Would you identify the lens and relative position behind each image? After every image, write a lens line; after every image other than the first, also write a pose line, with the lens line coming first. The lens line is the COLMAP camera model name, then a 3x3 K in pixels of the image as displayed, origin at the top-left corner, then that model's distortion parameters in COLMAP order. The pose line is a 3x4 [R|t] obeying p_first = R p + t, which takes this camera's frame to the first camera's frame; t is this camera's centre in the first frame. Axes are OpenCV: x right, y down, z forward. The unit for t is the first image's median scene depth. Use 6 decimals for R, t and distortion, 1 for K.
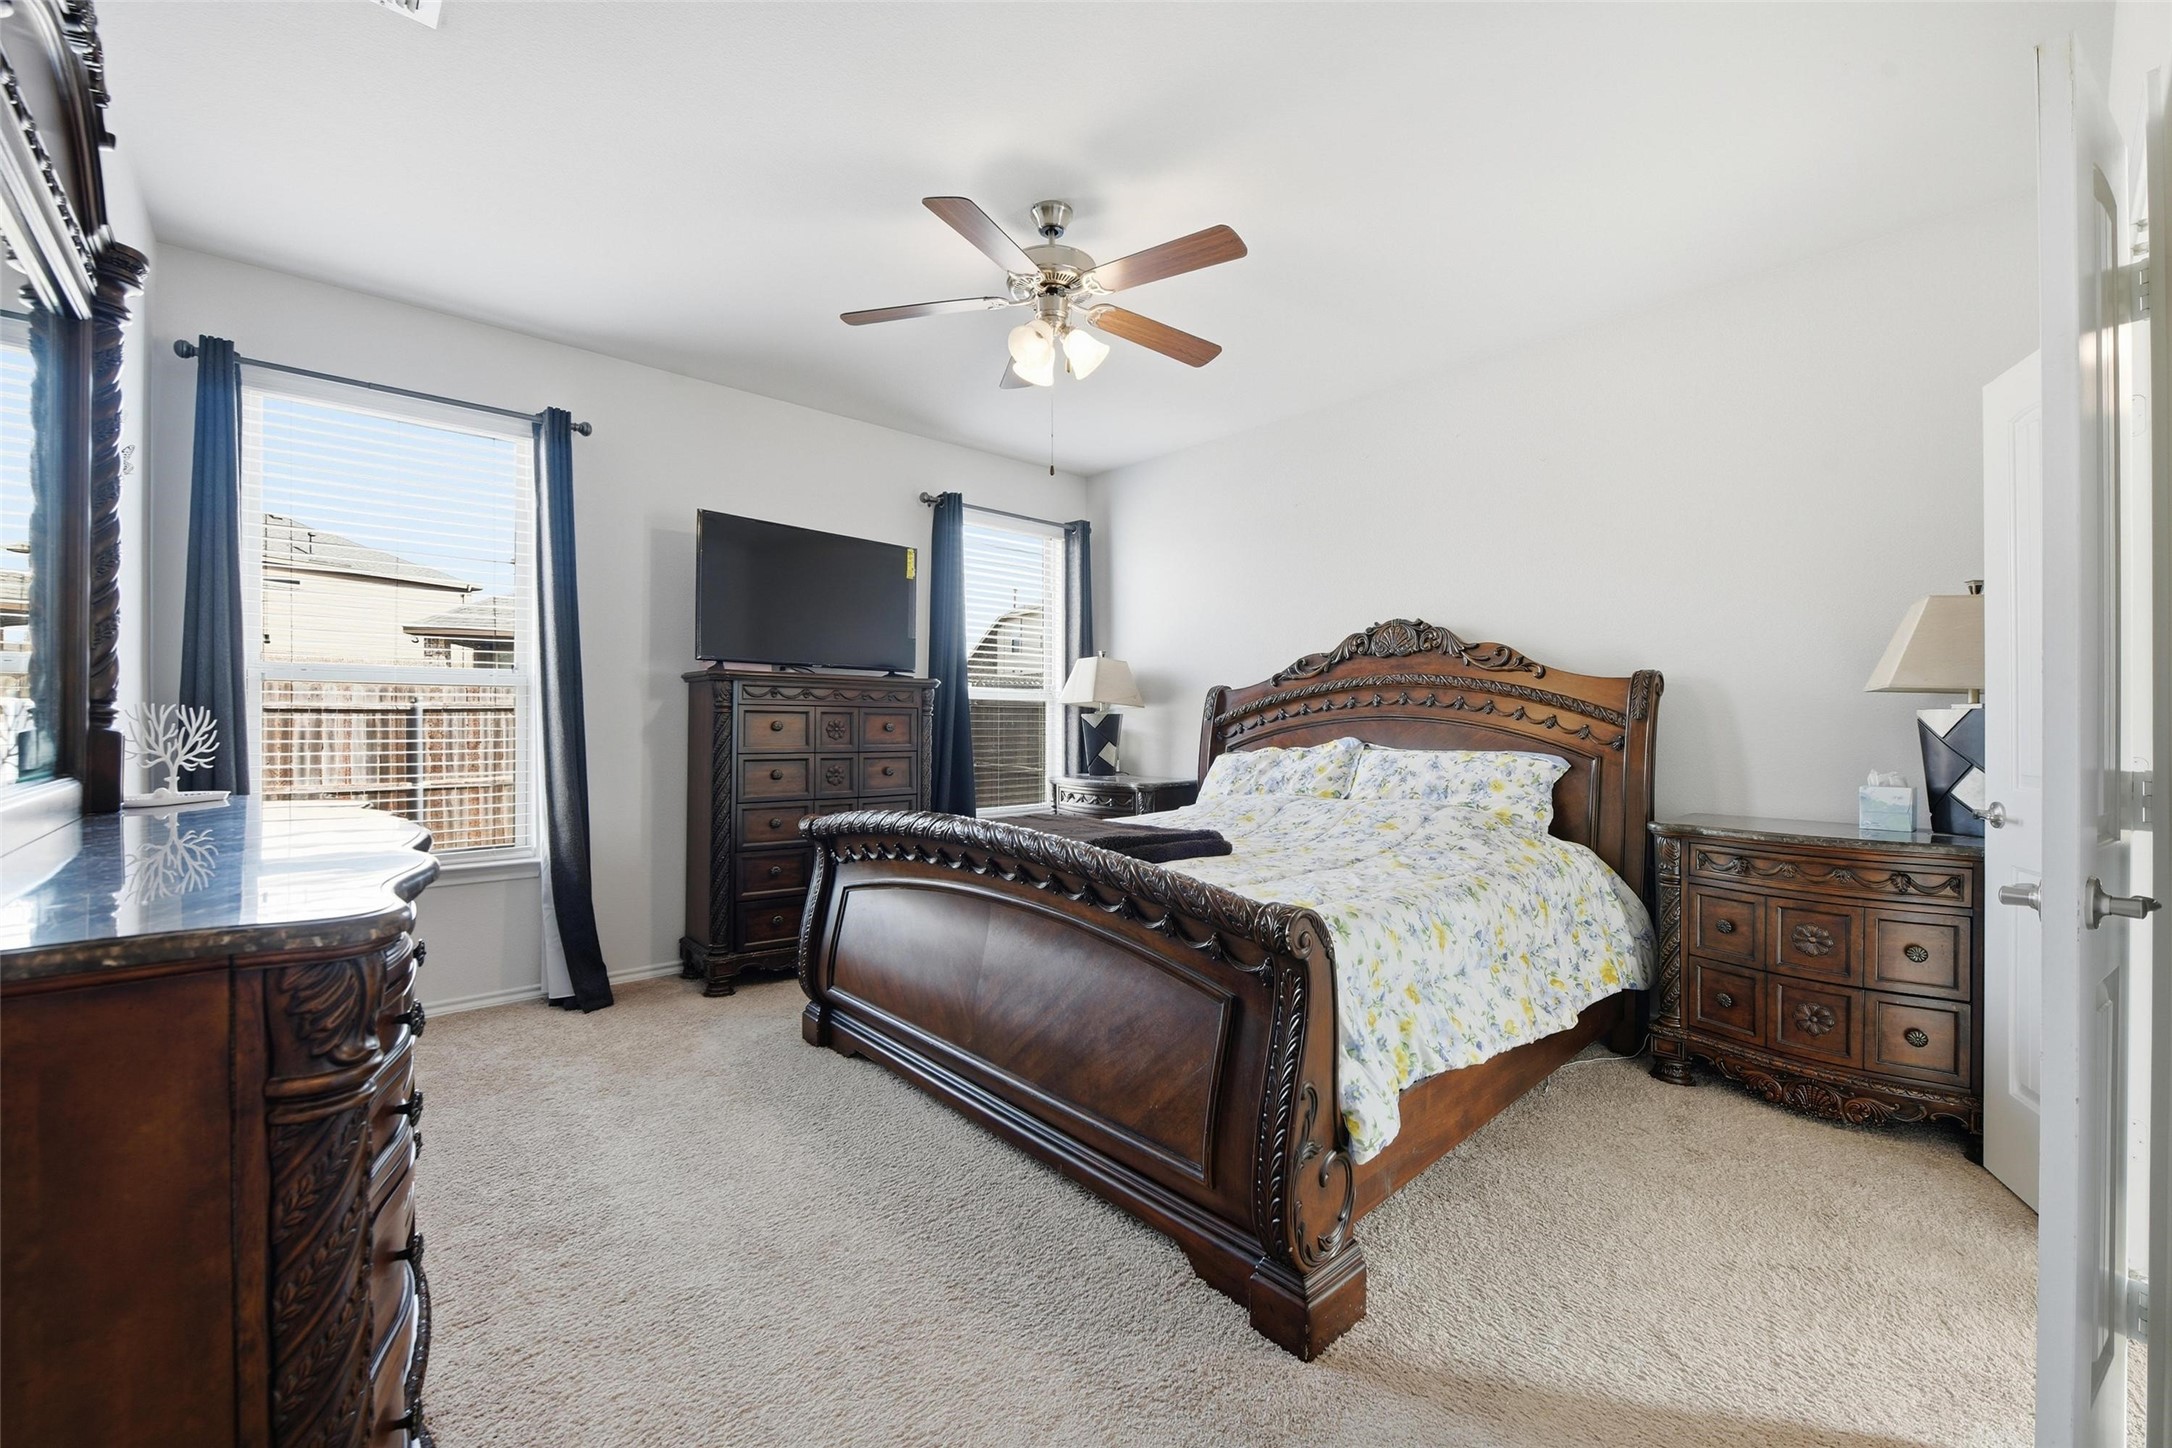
lens RADIAL K [[873.1, 0, 1100.0], [0, 873.1, 722.2], [0, 0, 1]] dist [0.000849, 0.000026]
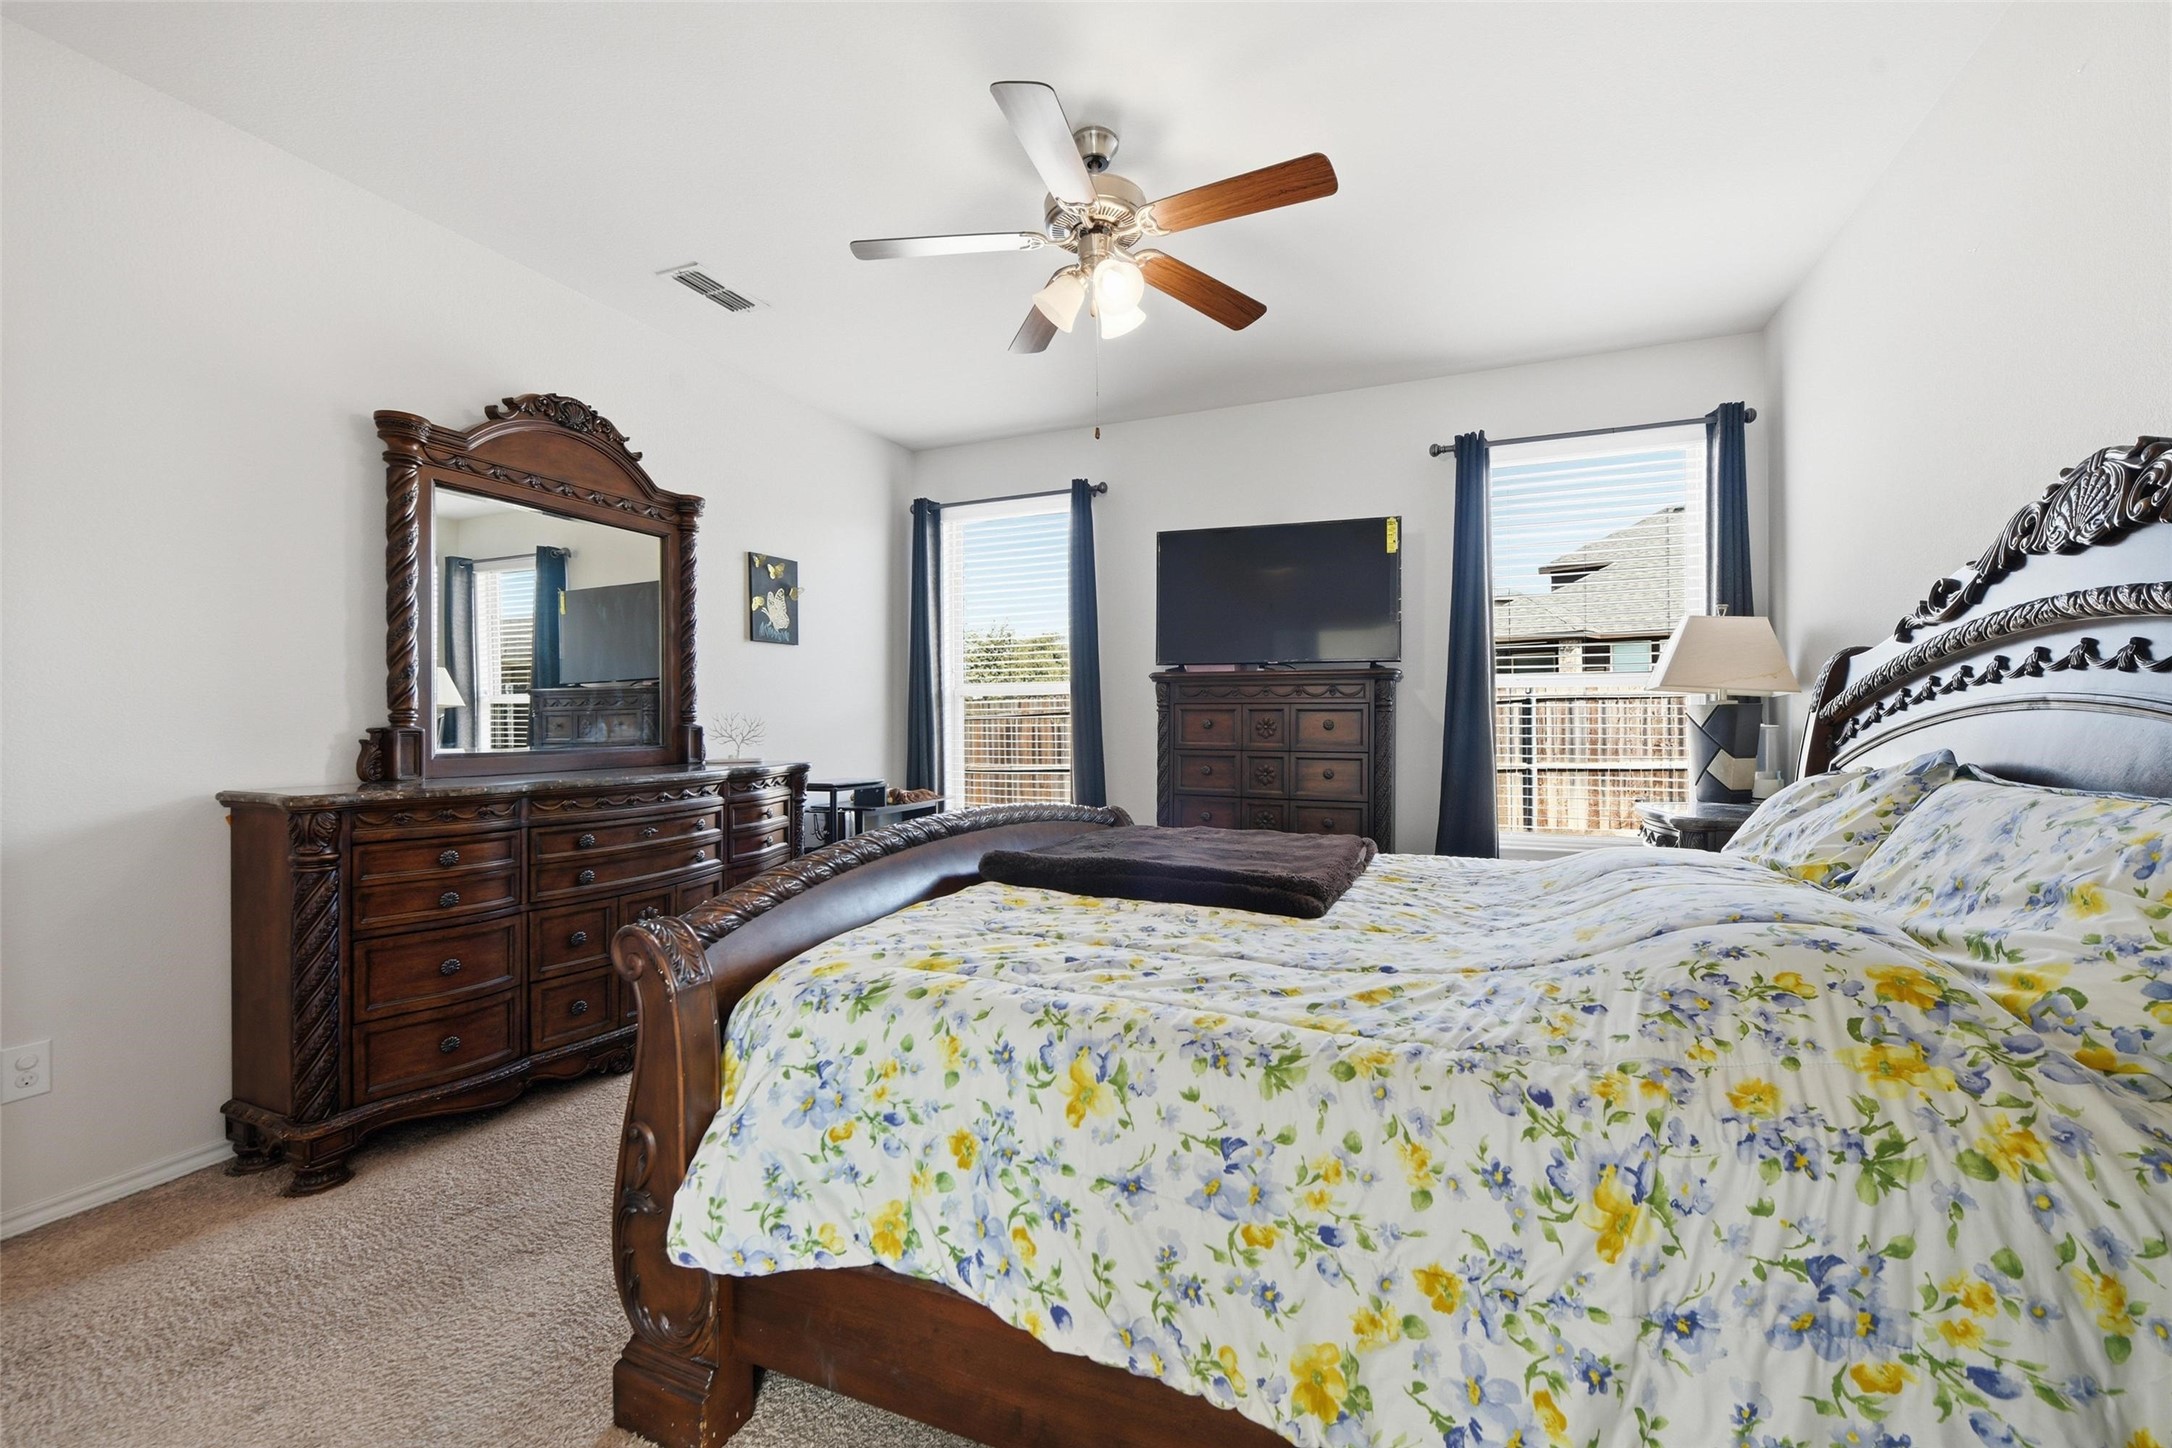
lens RADIAL K [[873.1, 0, 1095.0], [0, 873.1, 721.6], [0, 0, 1]] dist [0.000849, 0.000026]
pose [[0.416162, 0.001239, -0.909290, 0.518751], [0.001244, 0.999997, 0.001932, -0.000082], [0.909290, -0.001936, 0.416159, 0.438816]]
